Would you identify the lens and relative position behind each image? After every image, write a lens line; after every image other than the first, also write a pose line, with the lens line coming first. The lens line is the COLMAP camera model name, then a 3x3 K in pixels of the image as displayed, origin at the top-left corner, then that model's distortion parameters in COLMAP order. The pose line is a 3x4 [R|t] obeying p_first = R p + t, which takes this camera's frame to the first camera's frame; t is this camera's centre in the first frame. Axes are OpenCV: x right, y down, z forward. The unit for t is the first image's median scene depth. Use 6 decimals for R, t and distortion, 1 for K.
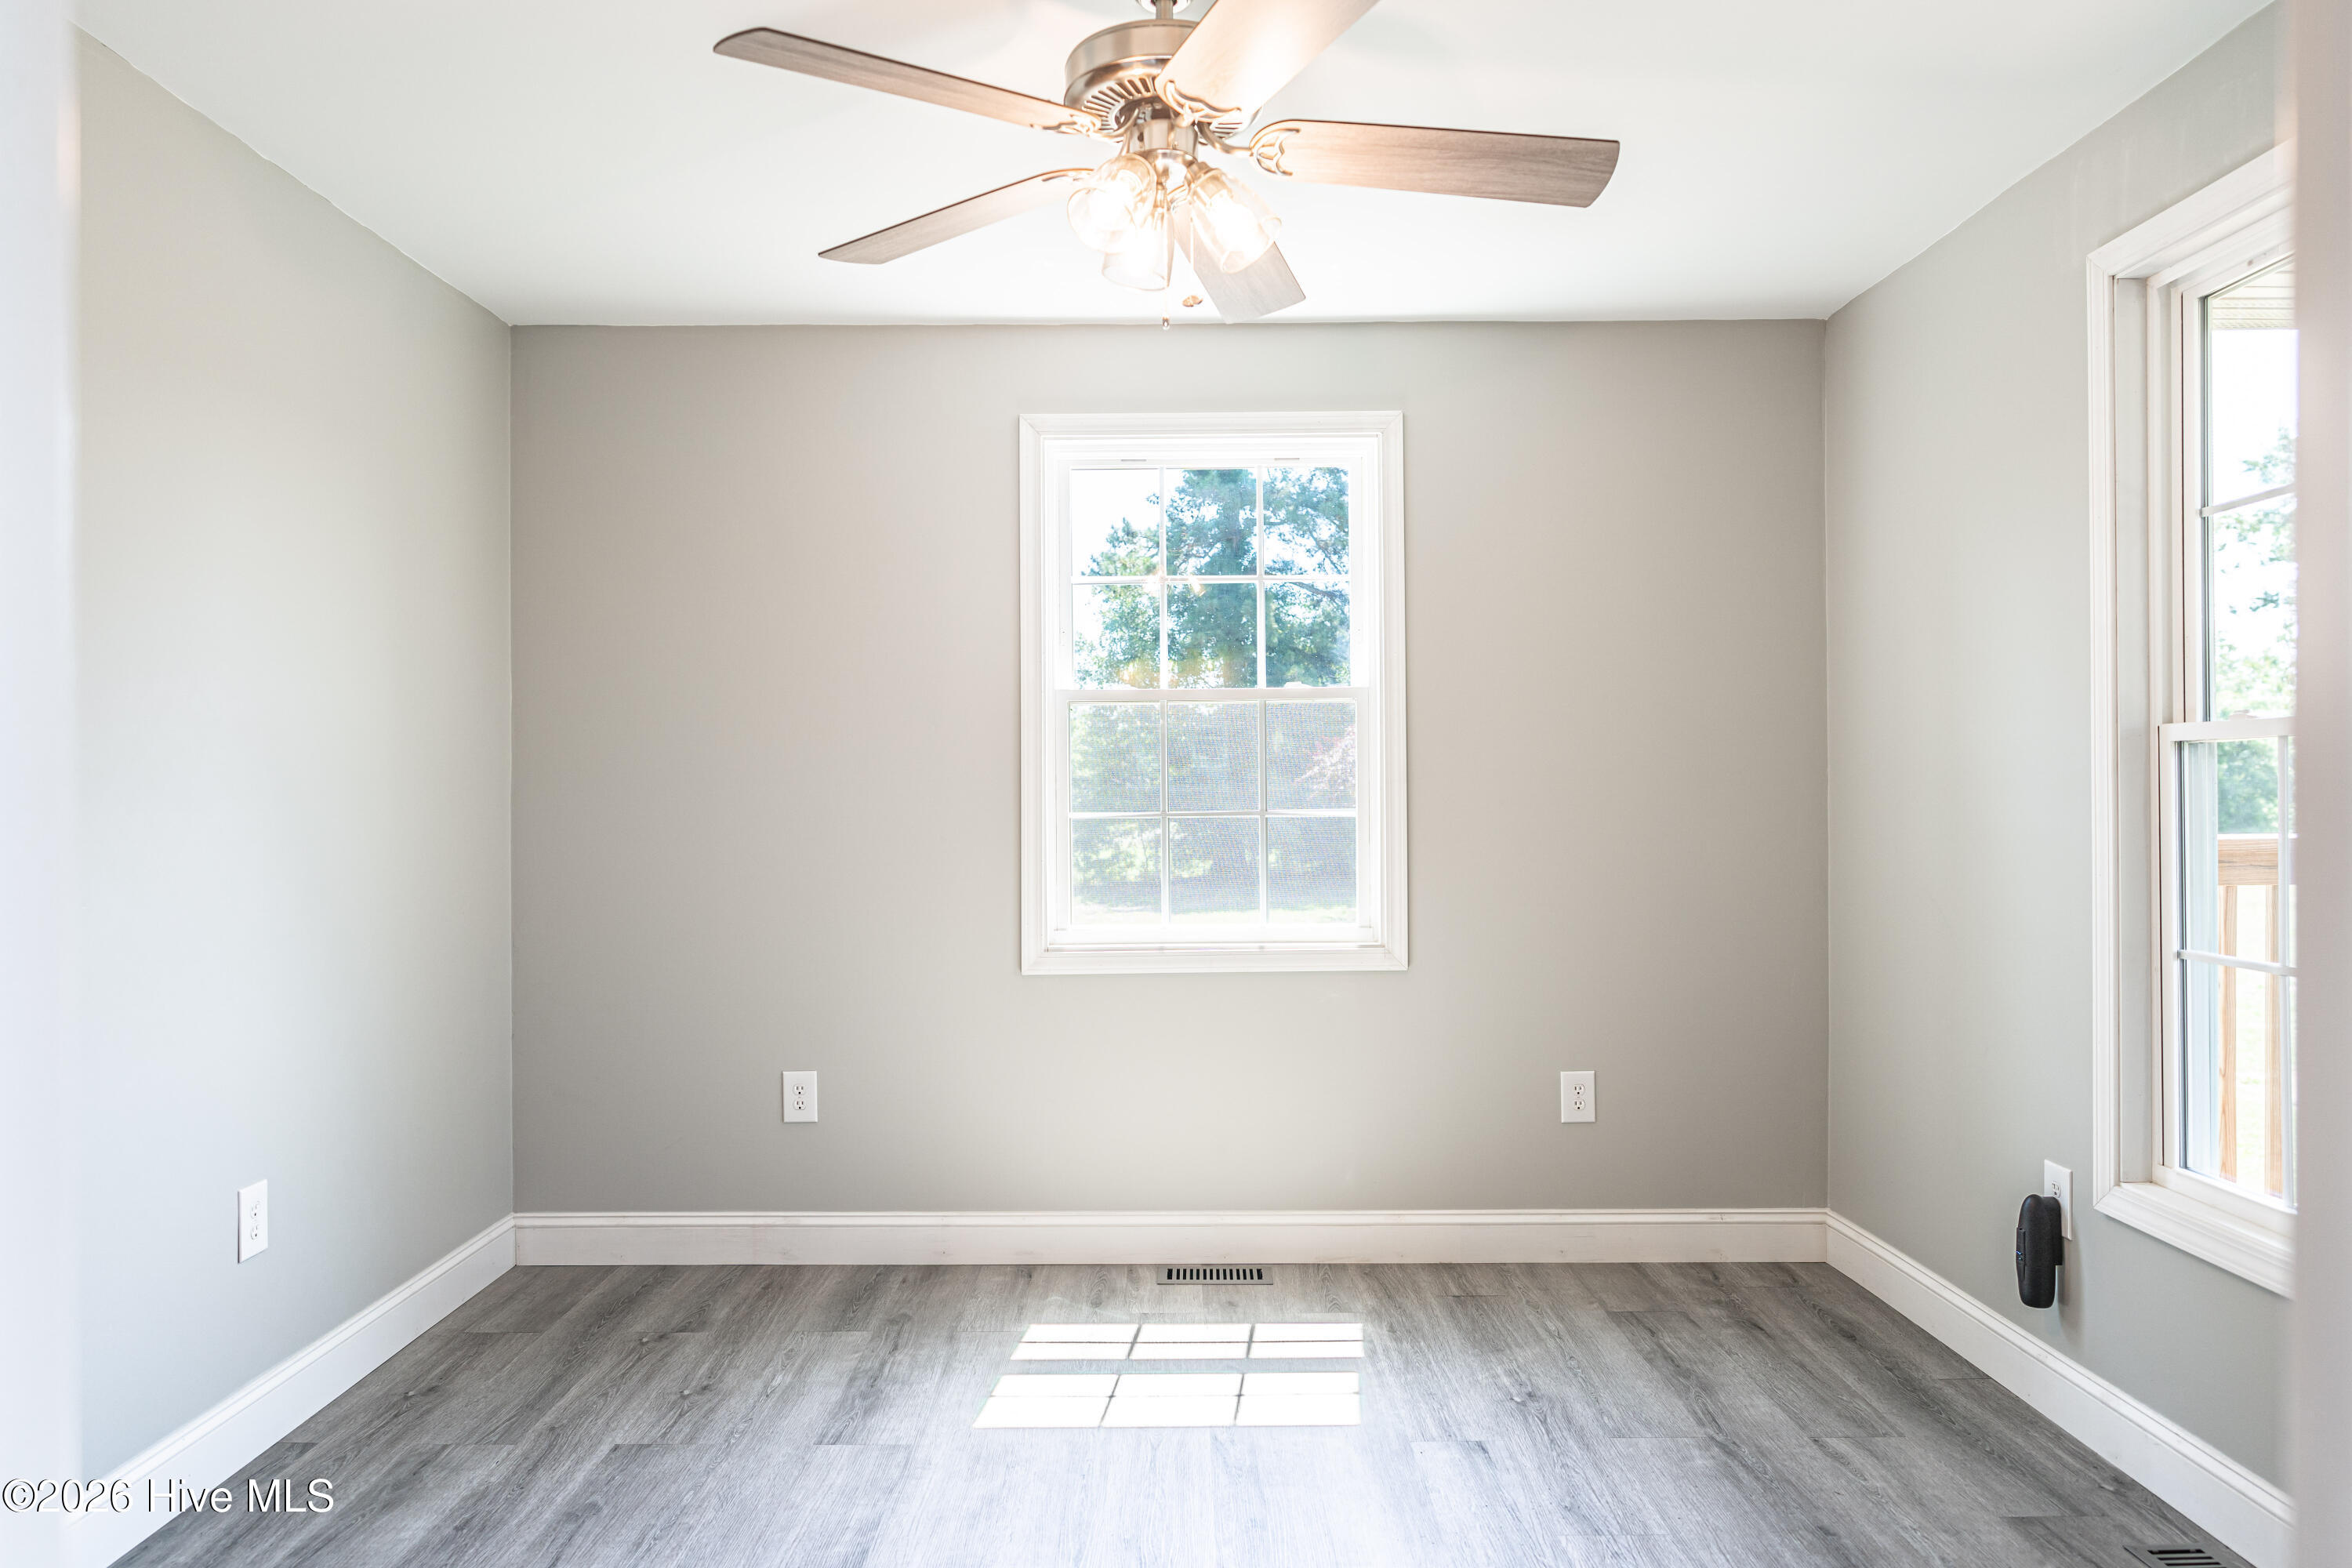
lens RADIAL K [[1573.7, 0, 1189.4], [0, 1573.7, 790.7], [0, 0, 1]] dist [-0.002577, 0.007449]
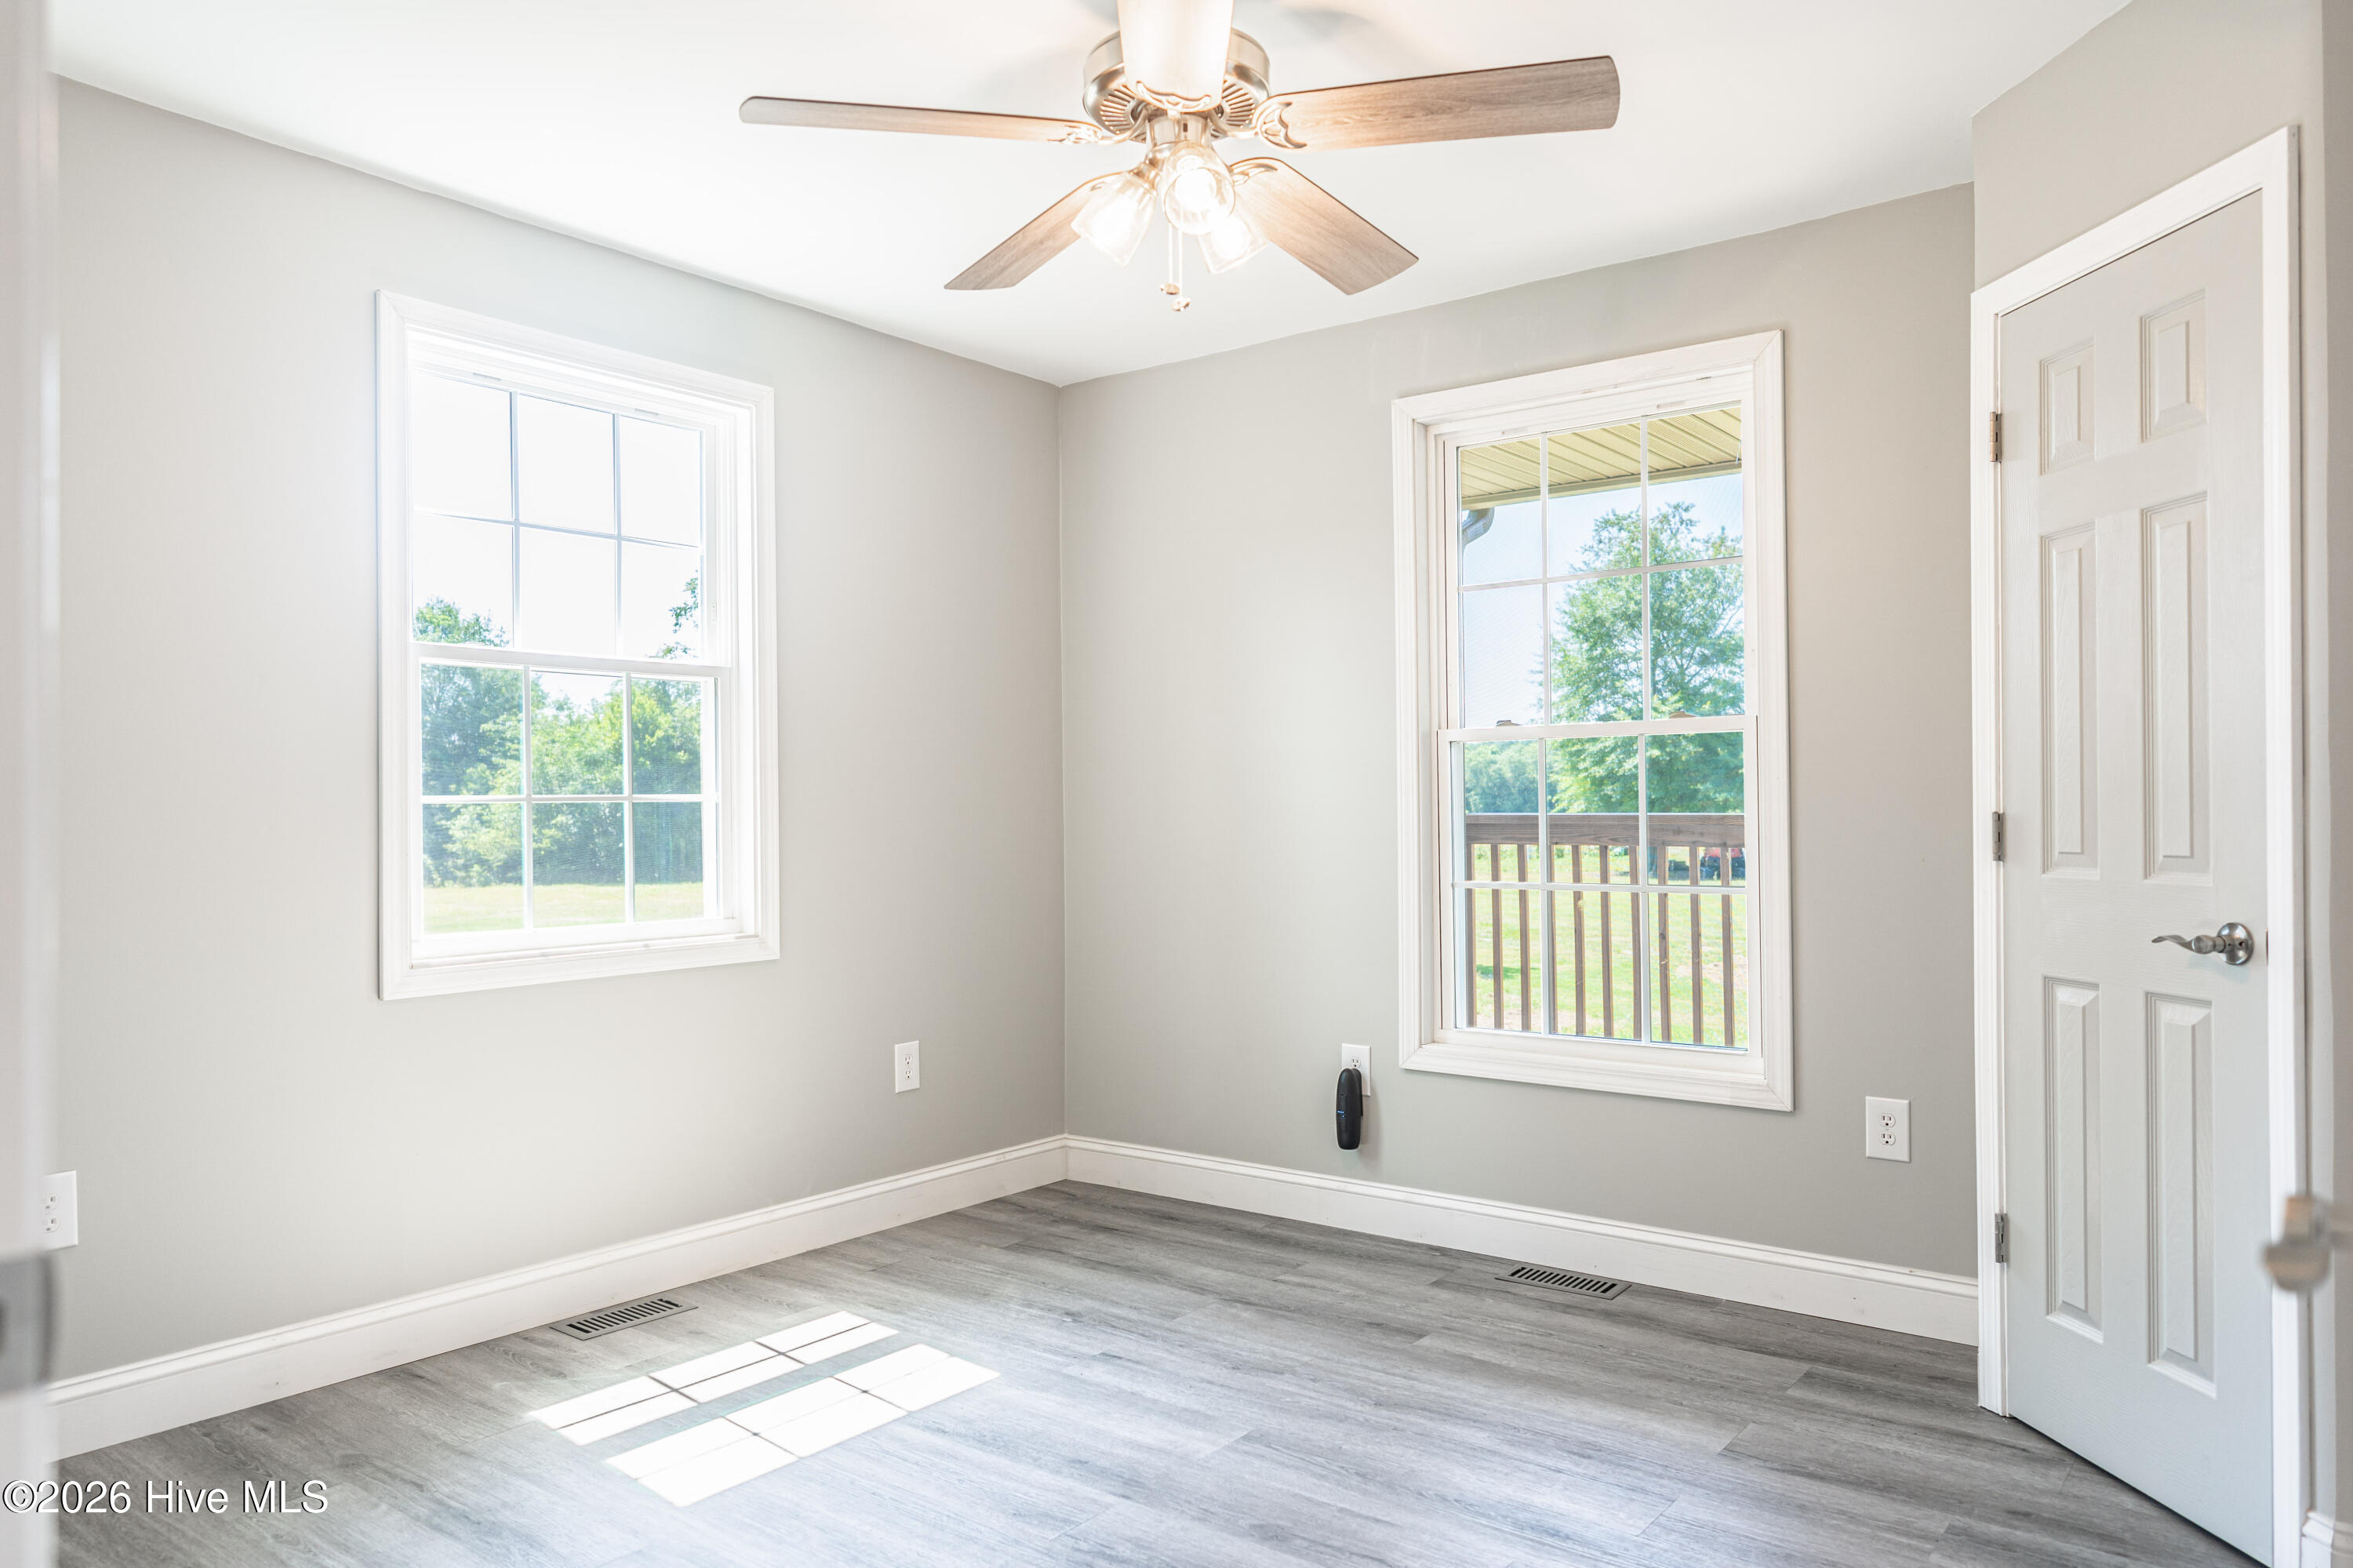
lens RADIAL K [[1574.4, 0, 1183.8], [0, 1574.4, 801.5], [0, 0, 1]] dist [-0.002577, 0.007449]
pose [[0.611167, 0.005534, 0.791482, -0.546146], [0.003783, 0.999944, -0.009913, 0.030061], [-0.791493, 0.009053, 0.611111, 0.226188]]
